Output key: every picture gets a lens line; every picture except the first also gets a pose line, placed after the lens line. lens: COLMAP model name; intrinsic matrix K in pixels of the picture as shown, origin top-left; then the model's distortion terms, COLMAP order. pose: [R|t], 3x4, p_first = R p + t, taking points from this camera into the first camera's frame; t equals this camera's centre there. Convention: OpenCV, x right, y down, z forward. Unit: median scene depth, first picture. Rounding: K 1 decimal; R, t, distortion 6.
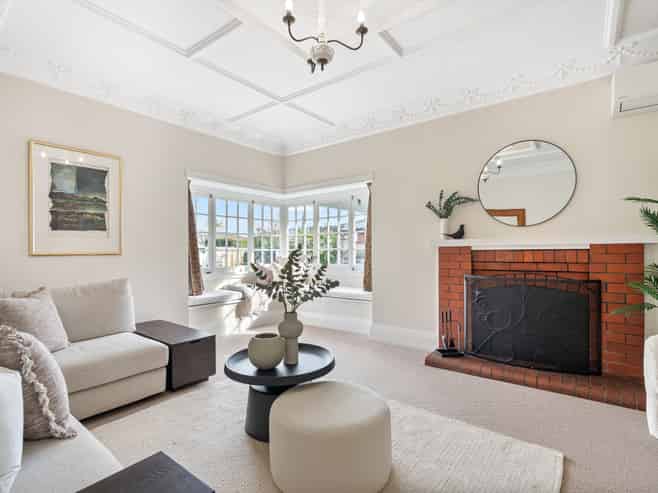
lens RADIAL K [[336.9, 0, 329.5], [0, 336.9, 249.1], [0, 0, 1]] dist [0.000042, 0.001141]
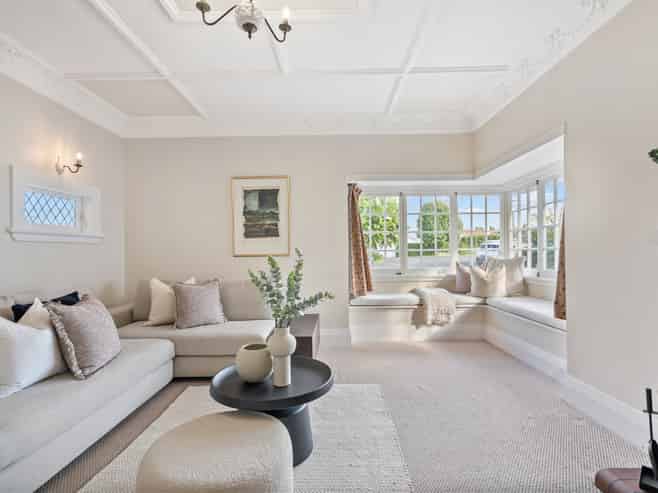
lens RADIAL K [[336.9, 0, 329.2], [0, 336.9, 248.6], [0, 0, 1]] dist [0.000042, 0.001141]
pose [[0.601020, -0.009024, -0.799183, 0.457595], [0.013192, 0.999912, -0.001370, -0.006417], [0.799125, -0.009720, 0.601086, 0.396221]]
